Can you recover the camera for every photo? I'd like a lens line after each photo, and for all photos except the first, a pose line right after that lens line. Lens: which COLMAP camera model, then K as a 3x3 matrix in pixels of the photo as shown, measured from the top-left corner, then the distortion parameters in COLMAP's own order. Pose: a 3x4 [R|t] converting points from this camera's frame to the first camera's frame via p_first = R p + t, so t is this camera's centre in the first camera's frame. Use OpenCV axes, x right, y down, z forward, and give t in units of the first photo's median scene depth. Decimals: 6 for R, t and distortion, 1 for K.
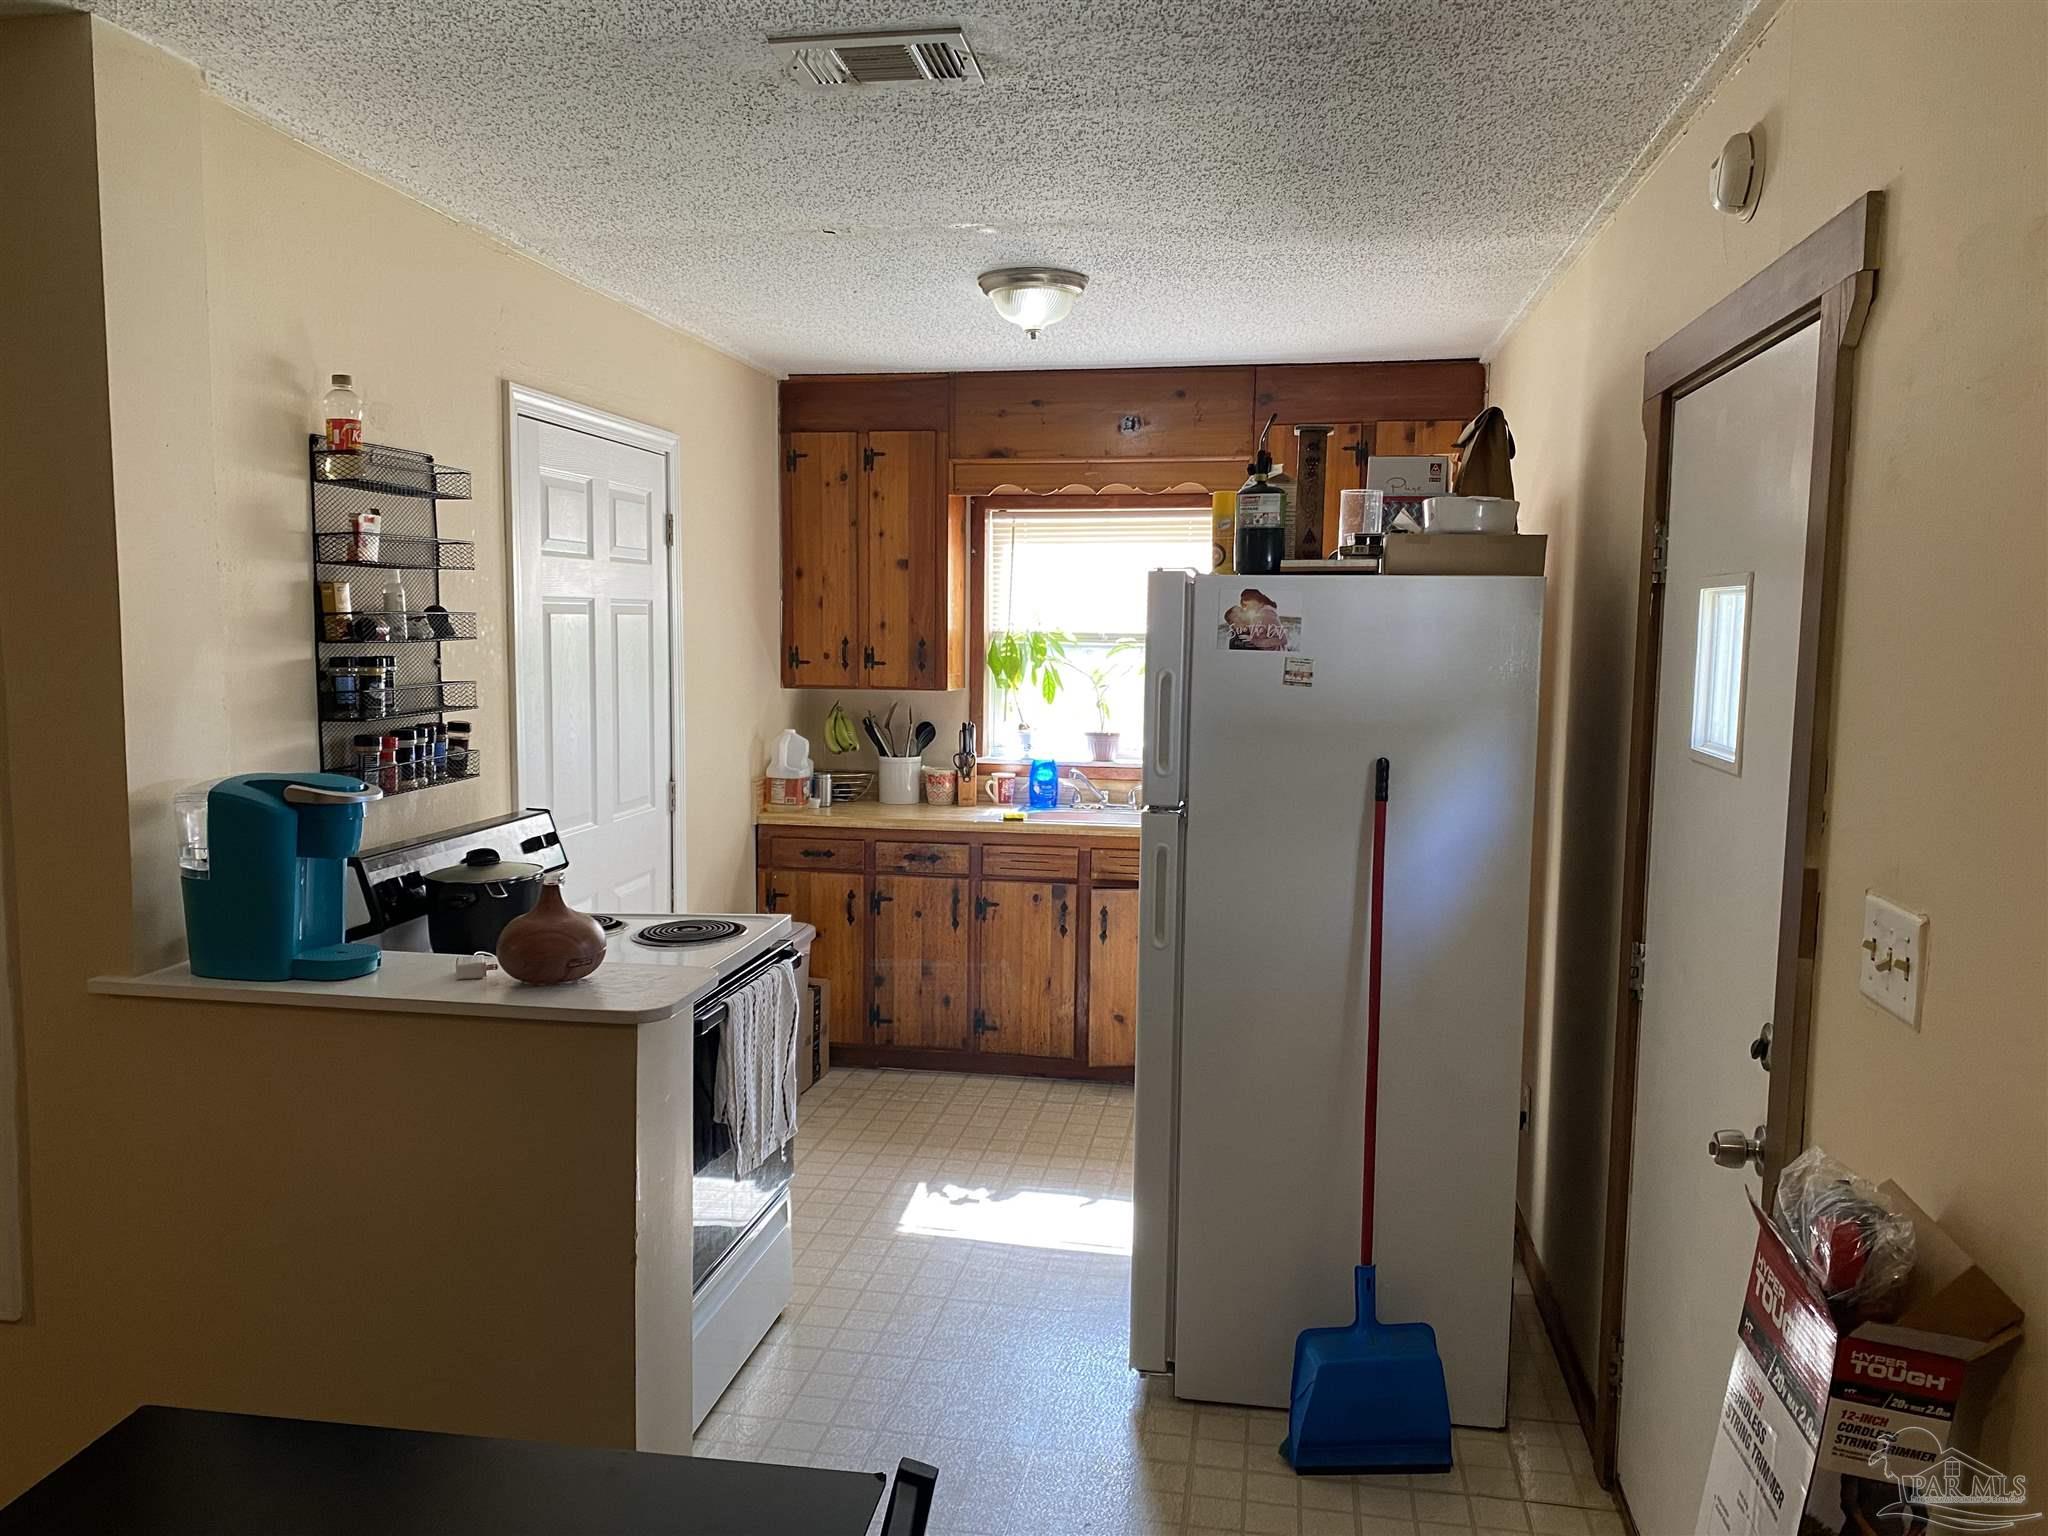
lens RADIAL K [[1529.9, 0, 1024.0], [0, 1529.9, 768.0], [0, 0, 1]] dist [0.162168, -0.497984]
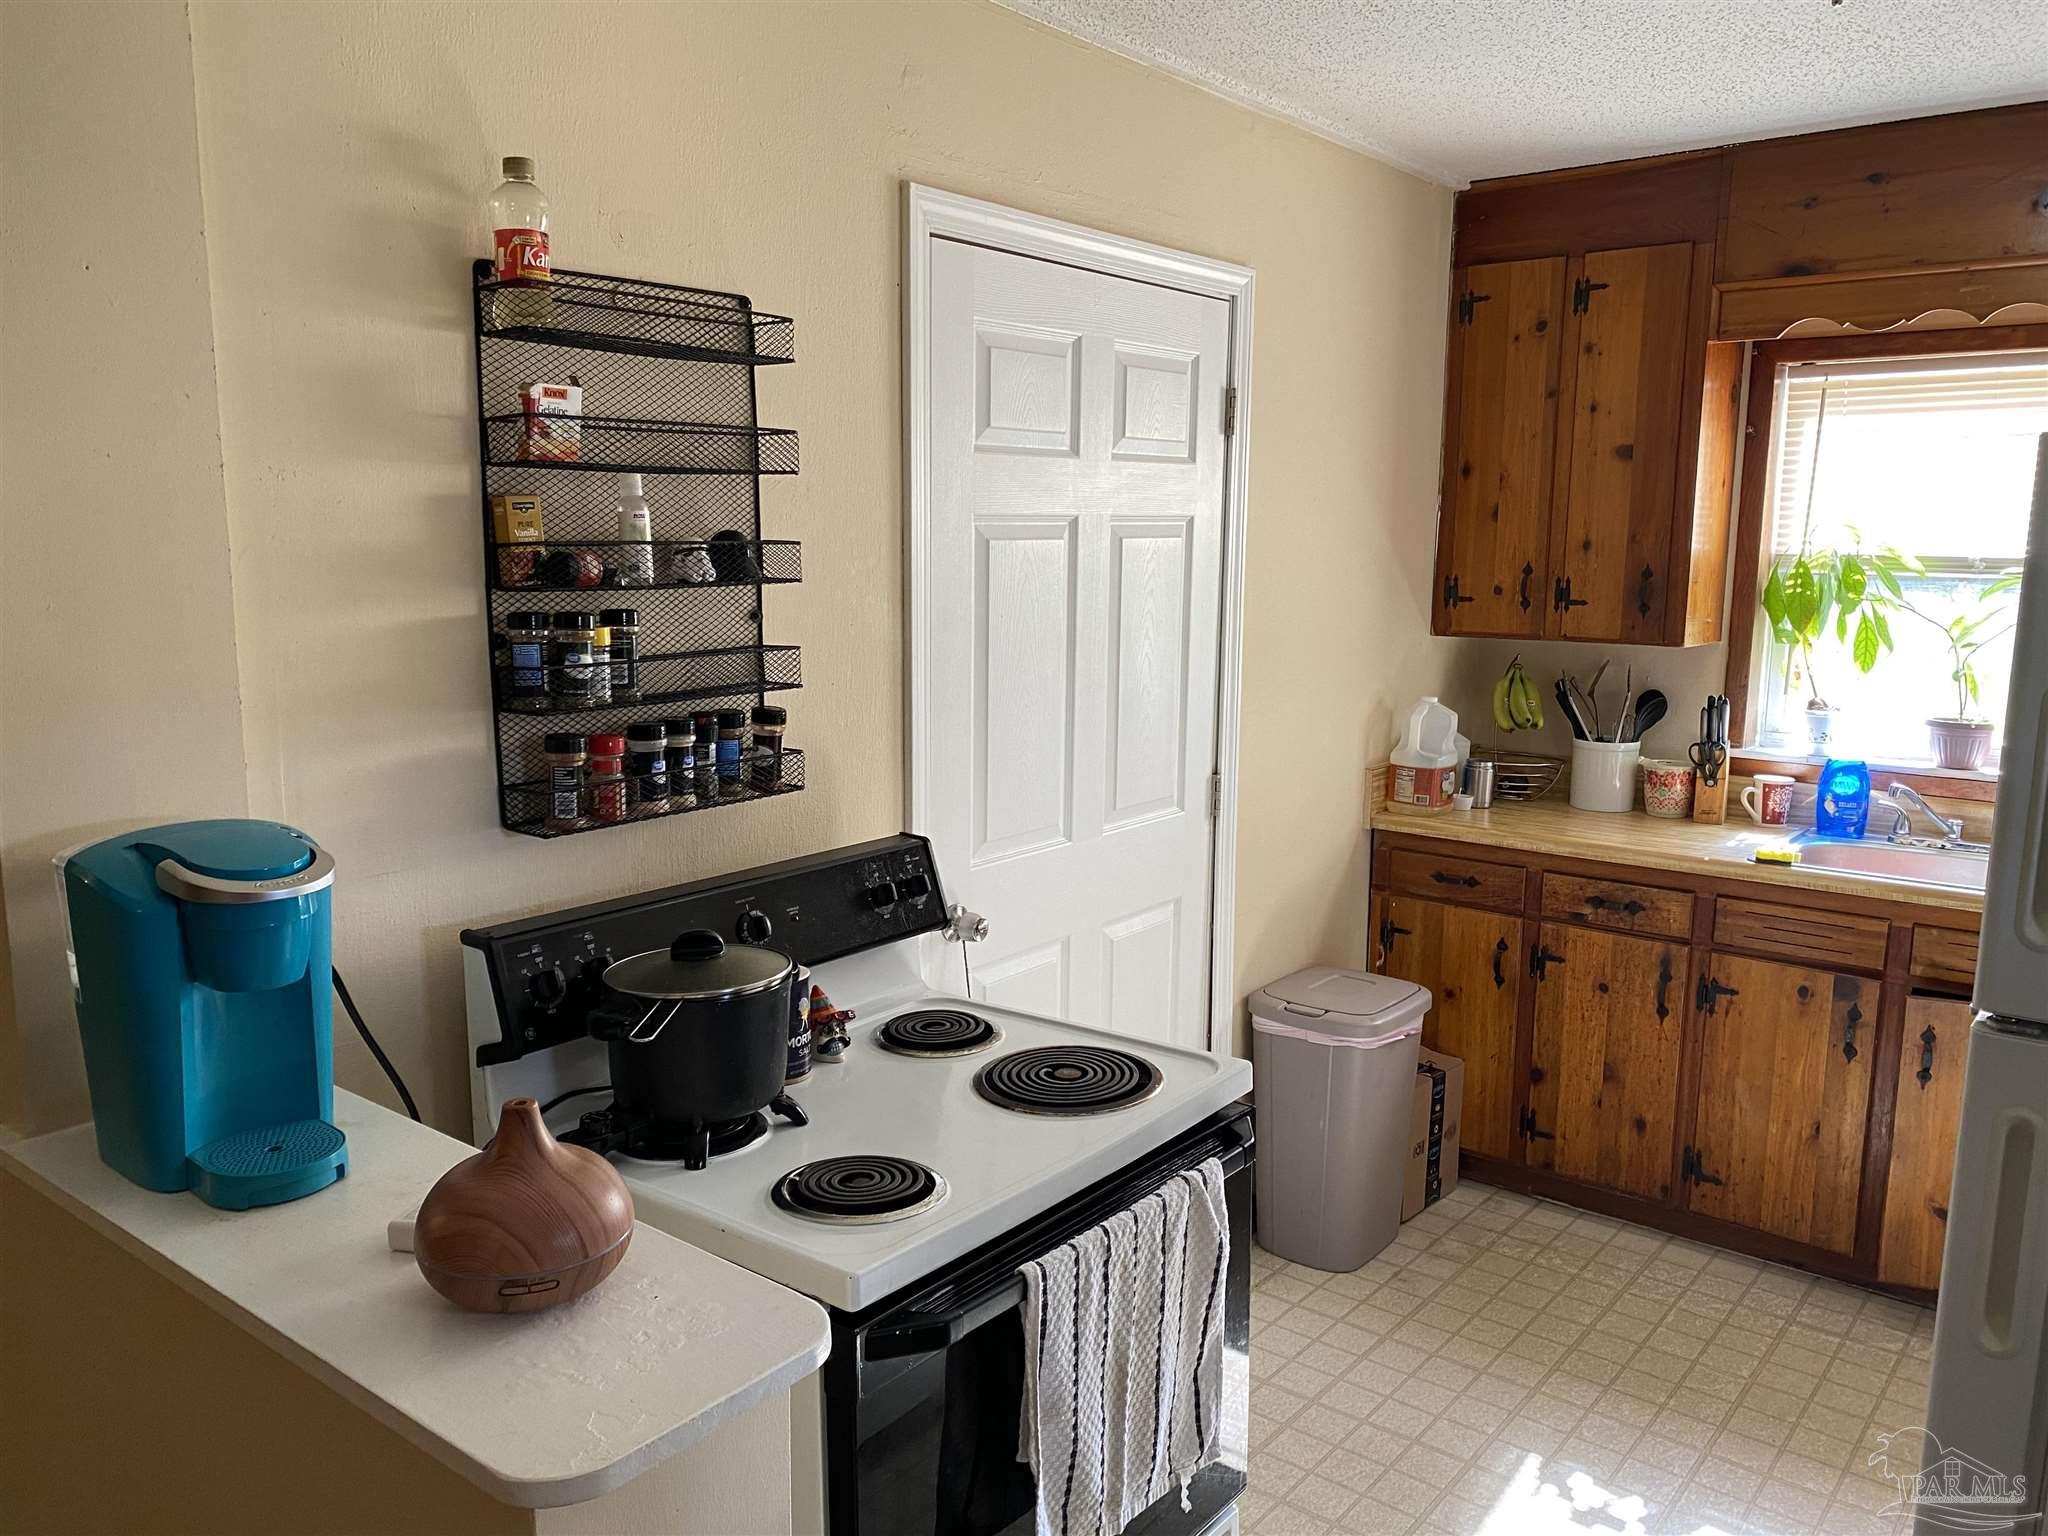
lens RADIAL K [[1535.5, 0, 1024.0], [0, 1535.5, 768.0], [0, 0, 1]] dist [0.004704, 0.000365]
pose [[0.868590, 0.073676, -0.490023, 0.031629], [-0.044387, 0.996478, 0.071145, -0.035019], [0.493539, -0.040045, 0.868801, 0.308451]]
